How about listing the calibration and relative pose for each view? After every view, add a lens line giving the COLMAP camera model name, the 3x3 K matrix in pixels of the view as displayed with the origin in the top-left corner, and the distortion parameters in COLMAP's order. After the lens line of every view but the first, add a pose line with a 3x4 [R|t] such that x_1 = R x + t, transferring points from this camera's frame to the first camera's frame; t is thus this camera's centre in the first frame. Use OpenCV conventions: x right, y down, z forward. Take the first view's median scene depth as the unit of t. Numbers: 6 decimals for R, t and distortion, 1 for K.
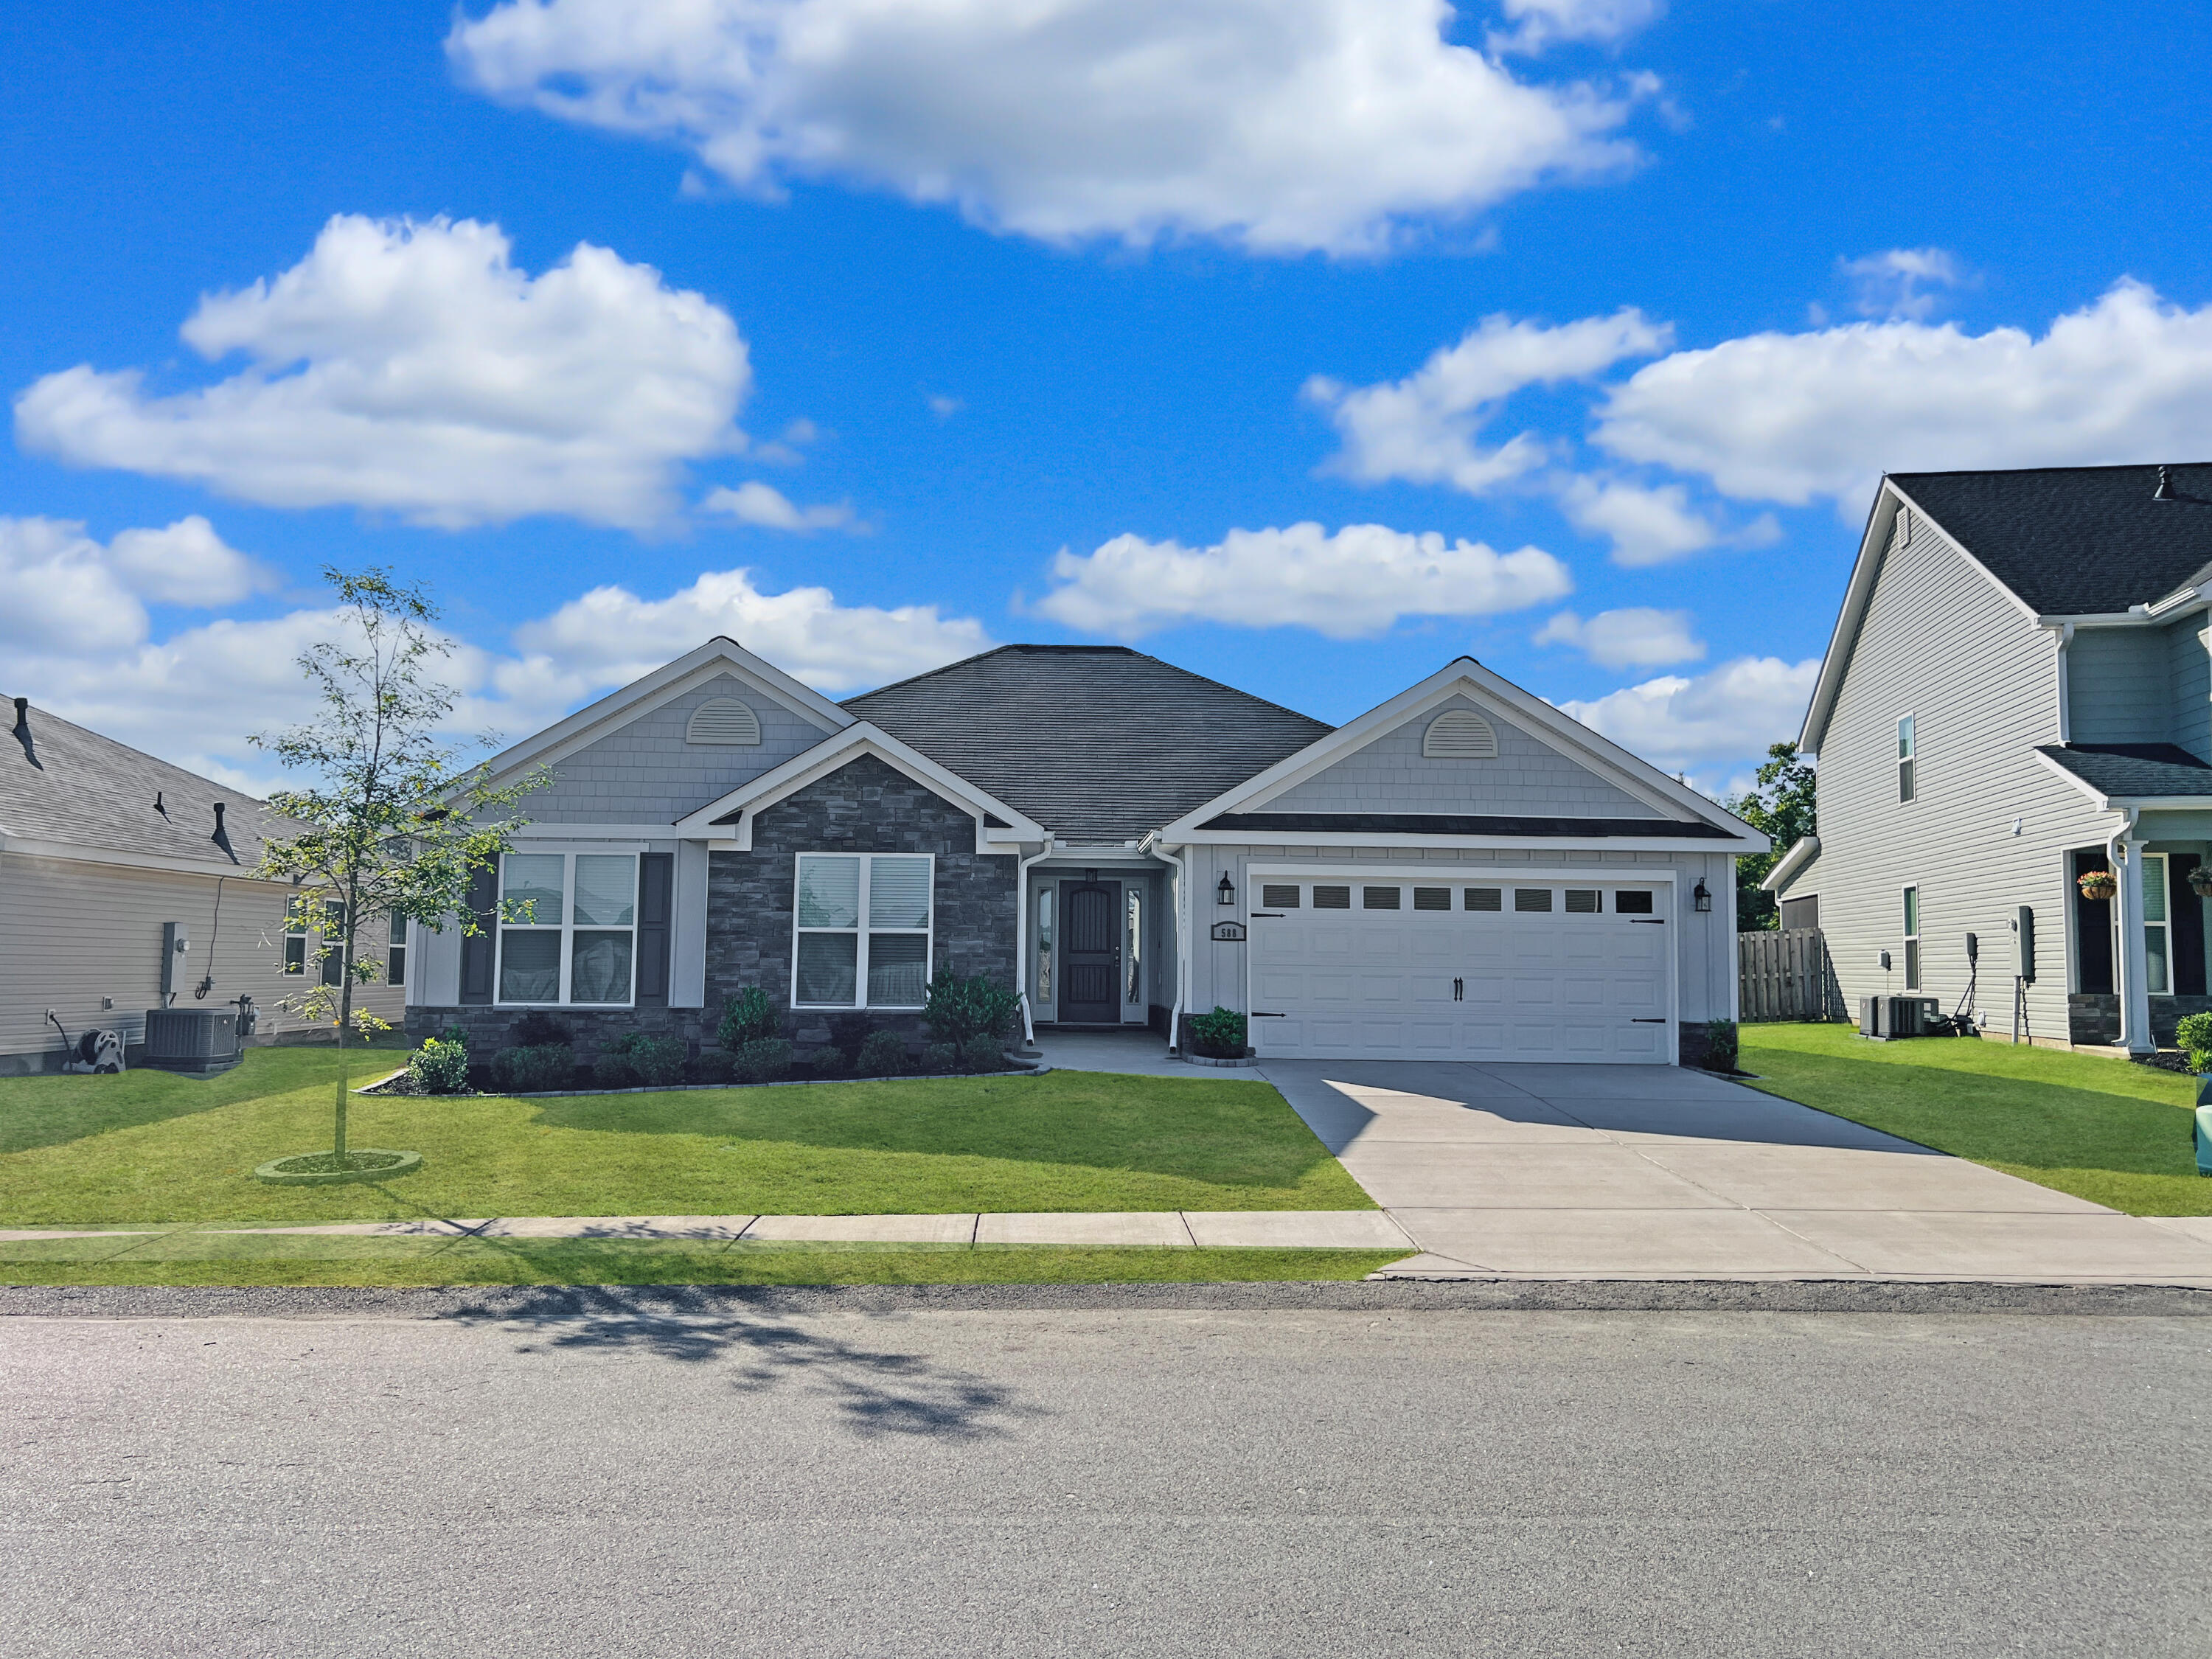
lens RADIAL K [[1714.4, 0, 1106.0], [0, 1714.4, 829.5], [0, 0, 1]] dist [0.136918, -0.257383]
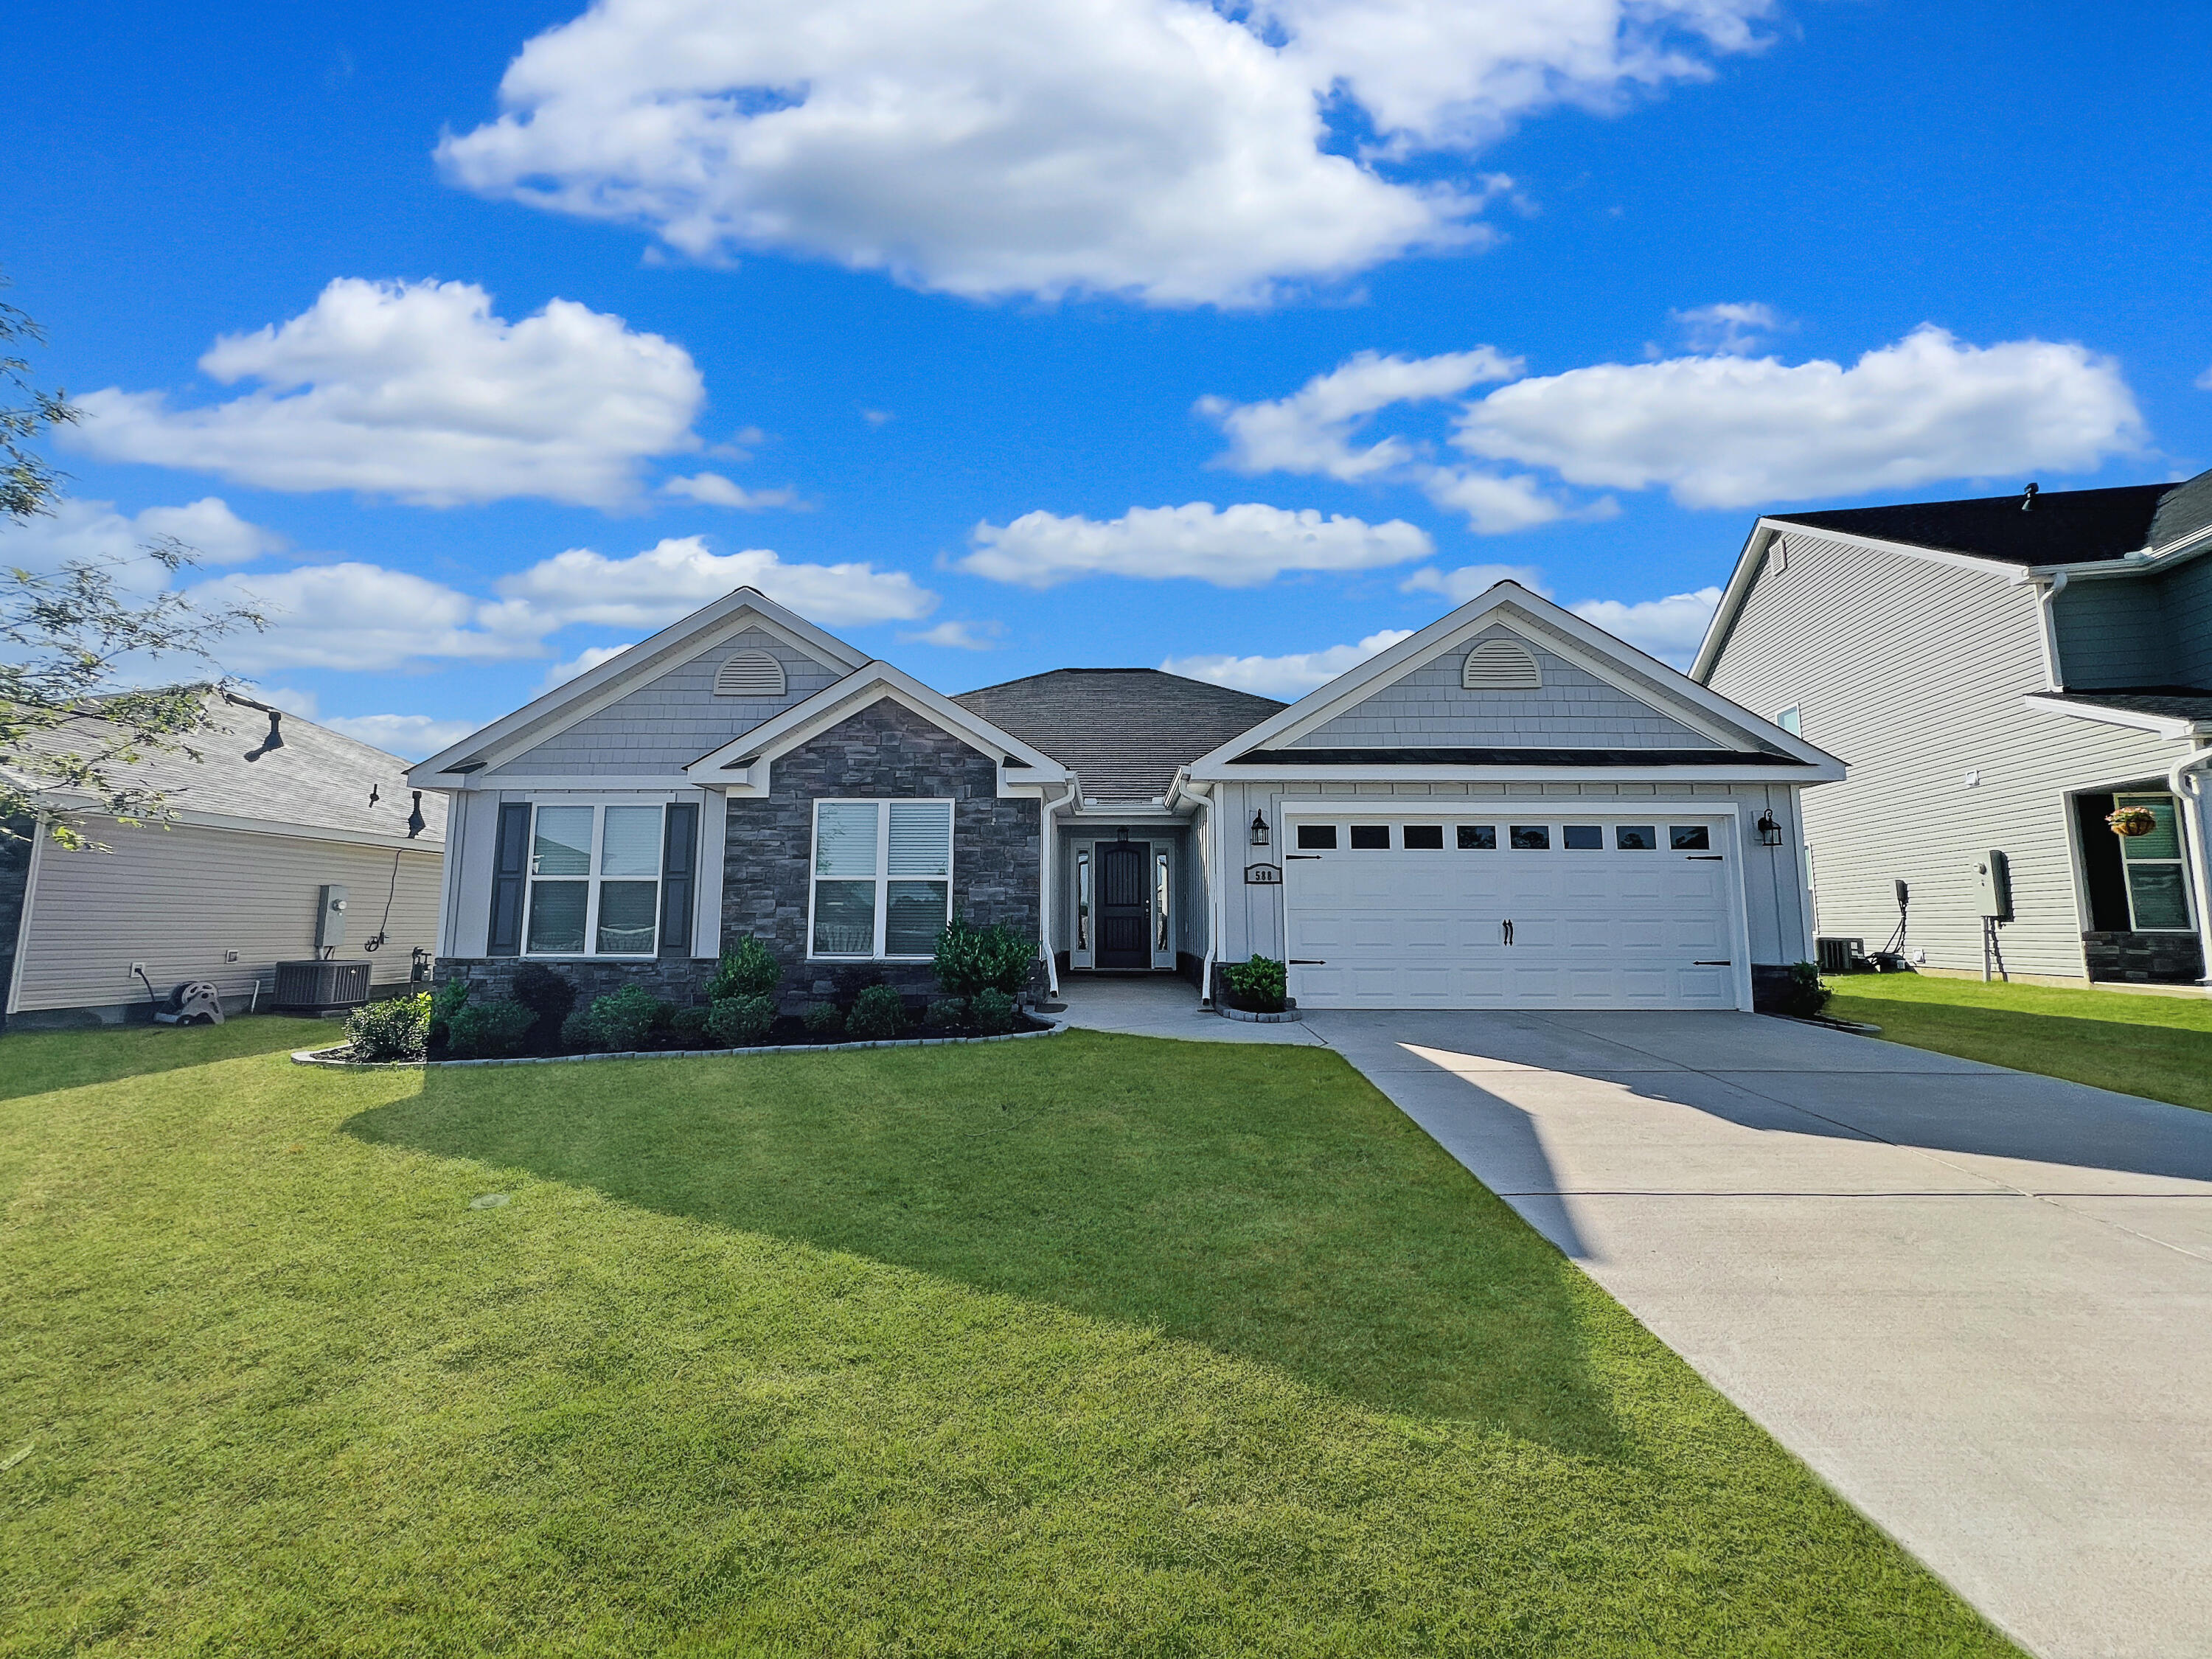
lens RADIAL K [[877.4, 0, 1106.0], [0, 877.4, 829.5], [0, 0, 1]] dist [-0.000757, 0.000091]
pose [[0.998785, -0.014767, -0.047015, 0.008574], [0.013077, 0.999264, -0.036050, 0.050689], [0.047513, 0.035391, 0.998243, 0.510317]]
